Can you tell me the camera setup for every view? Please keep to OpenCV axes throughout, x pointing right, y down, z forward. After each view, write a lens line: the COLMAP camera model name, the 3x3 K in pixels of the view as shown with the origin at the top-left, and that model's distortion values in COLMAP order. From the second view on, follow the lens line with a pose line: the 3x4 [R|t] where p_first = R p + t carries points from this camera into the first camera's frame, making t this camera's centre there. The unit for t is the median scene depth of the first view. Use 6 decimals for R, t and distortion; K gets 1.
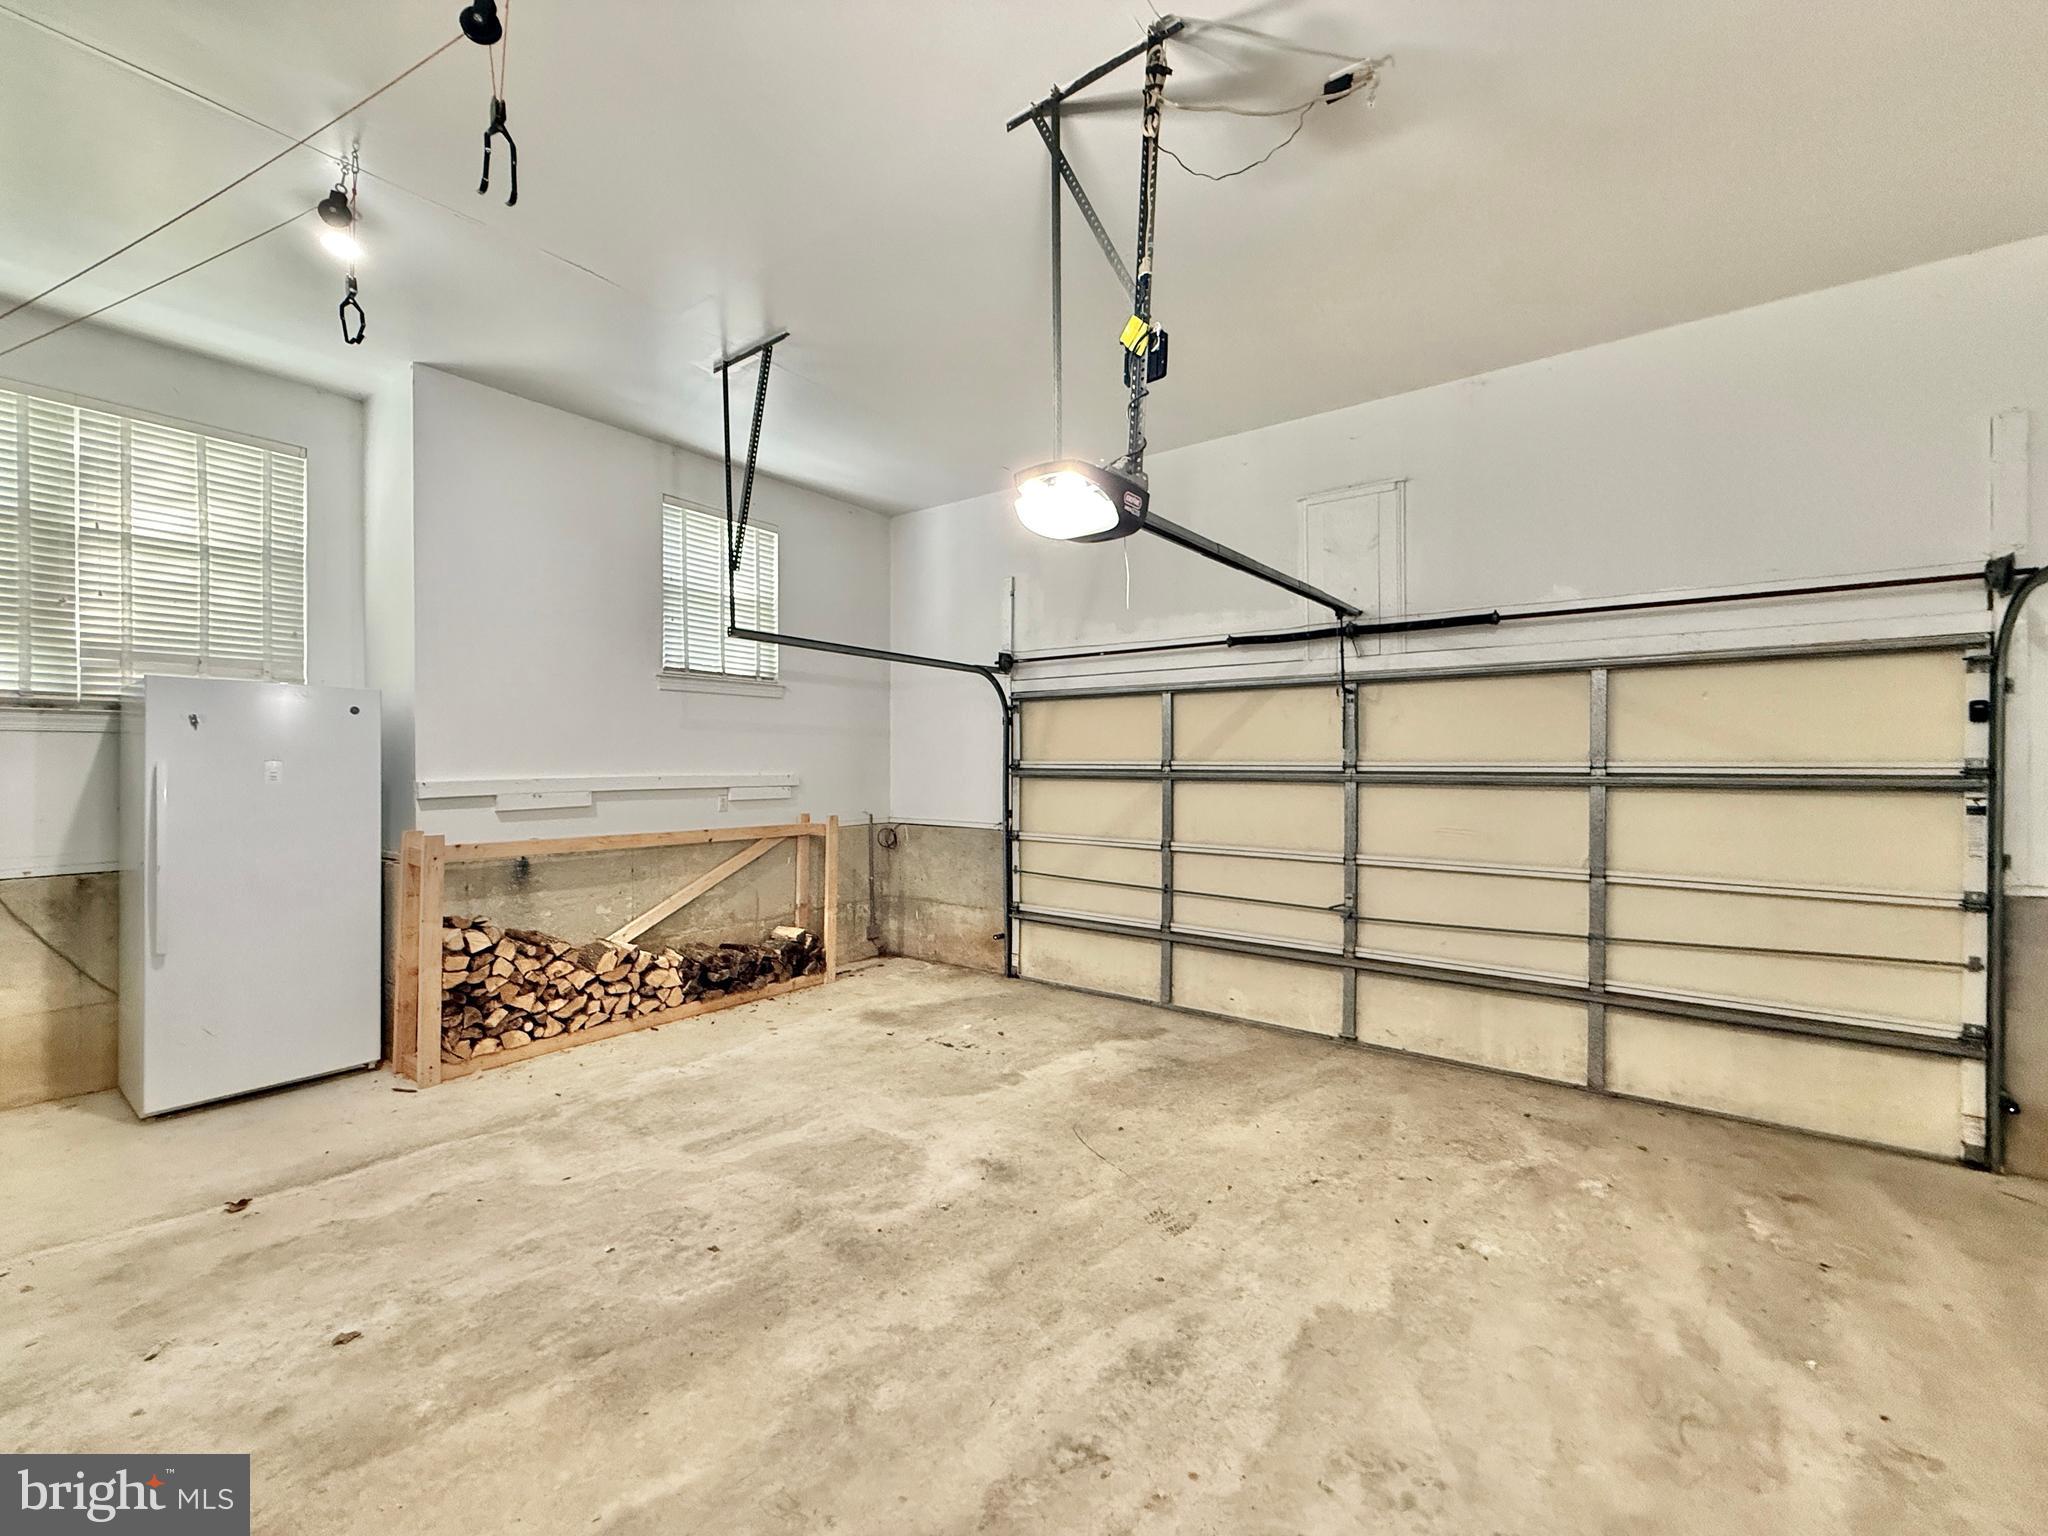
lens RADIAL K [[814.1, 0, 1035.2], [0, 814.1, 764.8], [0, 0, 1]] dist [0.000156, 0.000171]
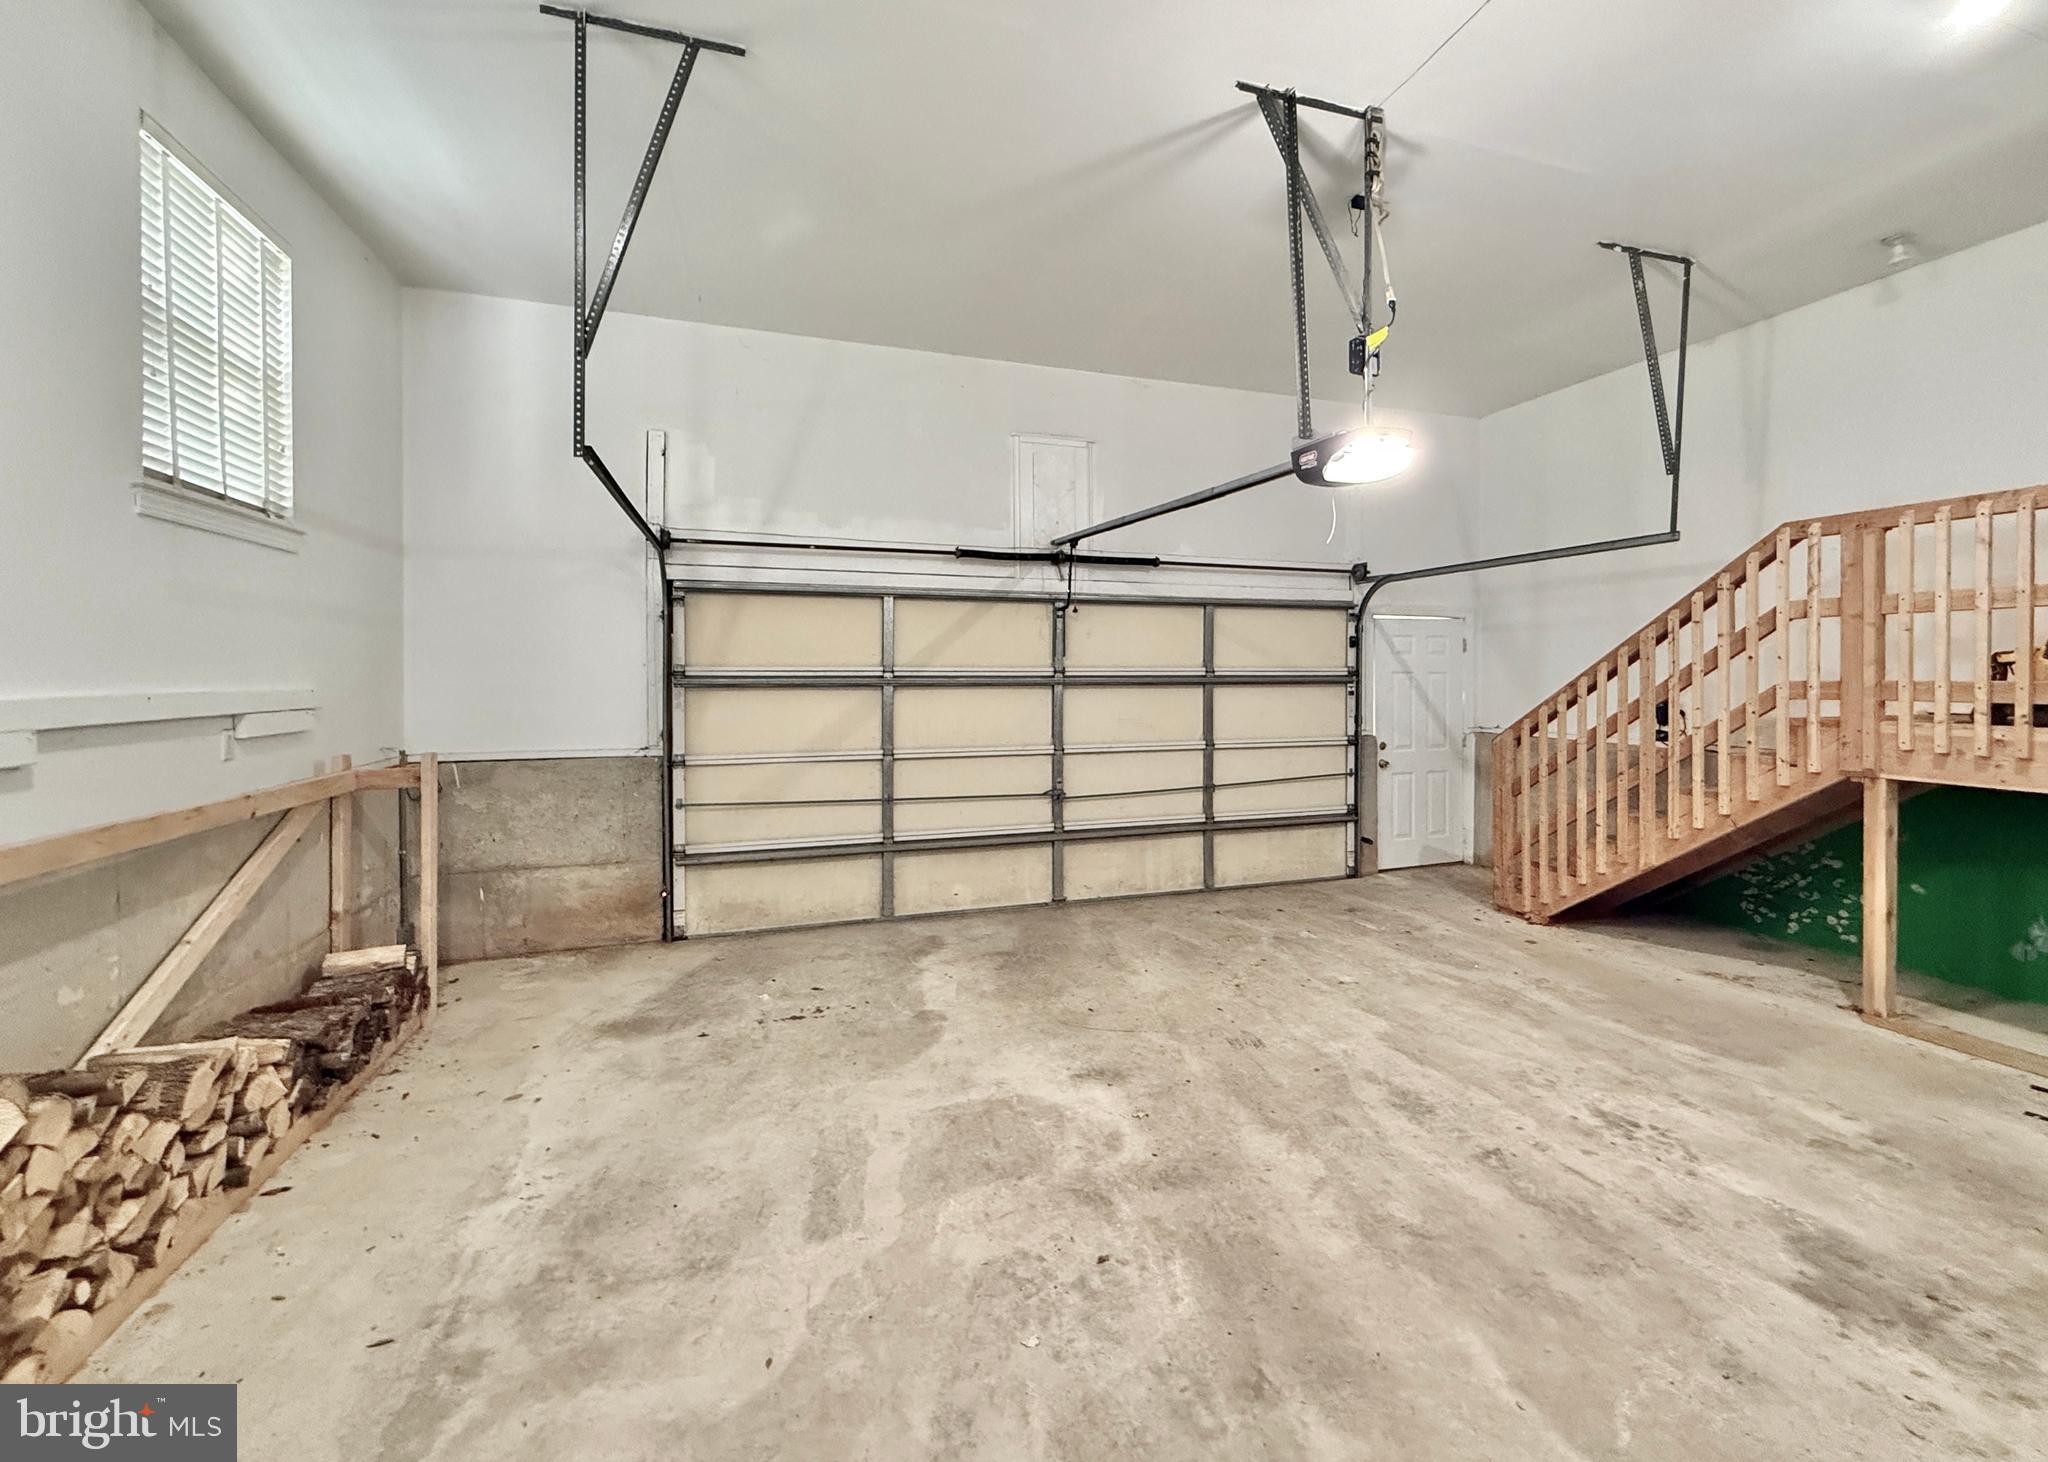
lens RADIAL K [[840.0, 0, 1021.8], [0, 840.0, 677.7], [0, 0, 1]] dist [-0.001370, 0.000217]
pose [[0.582445, -0.005994, 0.812848, -0.698654], [0.004433, 0.999981, 0.004198, 0.005689], [-0.812858, 0.001159, 0.582461, 0.359565]]
